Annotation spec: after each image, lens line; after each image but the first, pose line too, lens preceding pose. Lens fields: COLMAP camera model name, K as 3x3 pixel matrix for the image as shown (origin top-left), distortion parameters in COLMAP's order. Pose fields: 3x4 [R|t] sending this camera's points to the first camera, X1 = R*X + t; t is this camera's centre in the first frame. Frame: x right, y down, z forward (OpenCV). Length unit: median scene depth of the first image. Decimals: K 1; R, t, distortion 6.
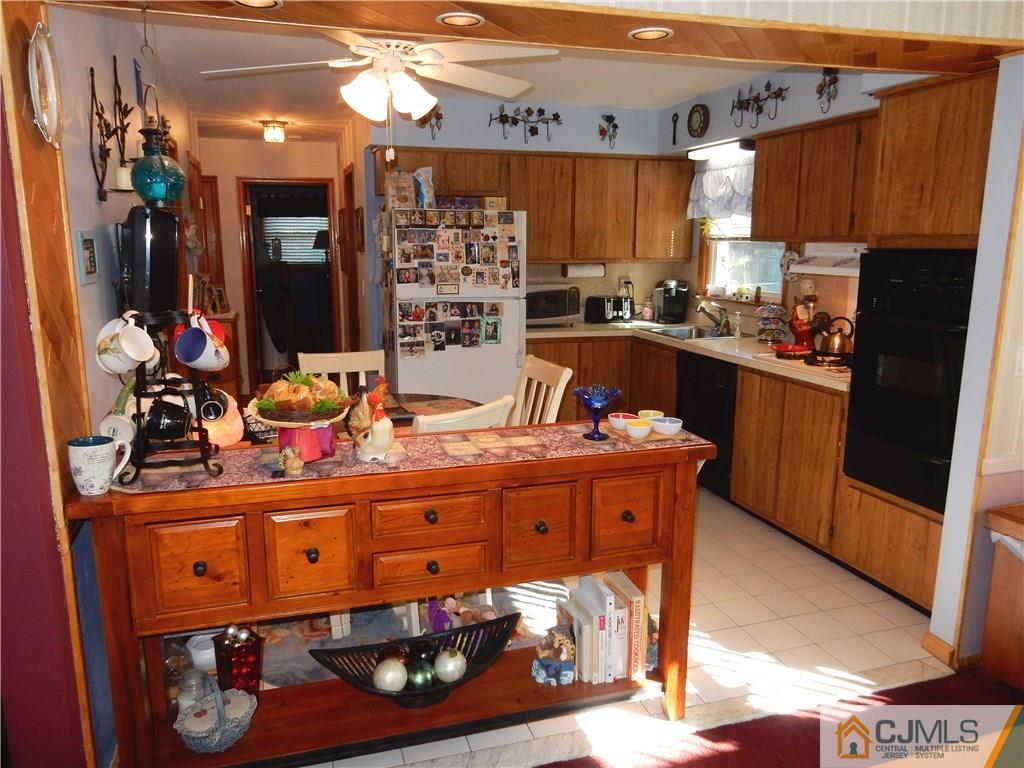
lens RADIAL K [[748.7, 0, 512.0], [0, 748.7, 384.0], [0, 0, 1]] dist [0.000522, -0.003981]
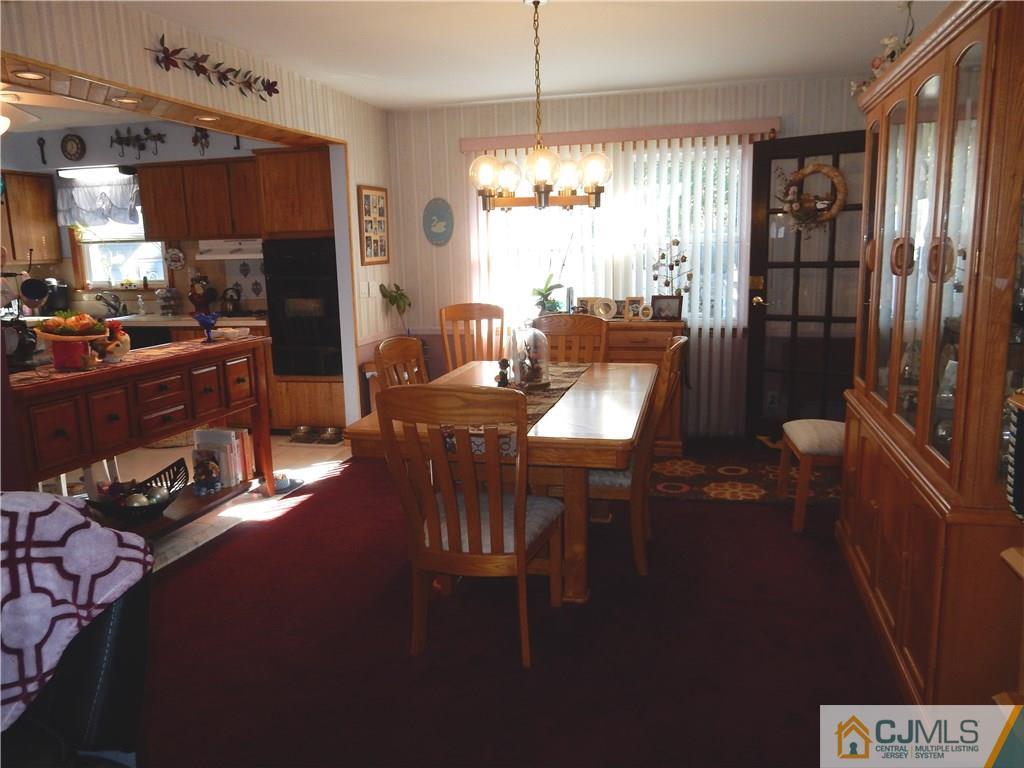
lens RADIAL K [[748.7, 0, 512.0], [0, 748.7, 384.0], [0, 0, 1]] dist [0.000522, -0.003981]
pose [[0.526896, -0.161265, 0.834490, -0.537135], [0.185433, 0.979993, 0.072301, 0.093754], [-0.829454, 0.116647, 0.546259, -0.281685]]
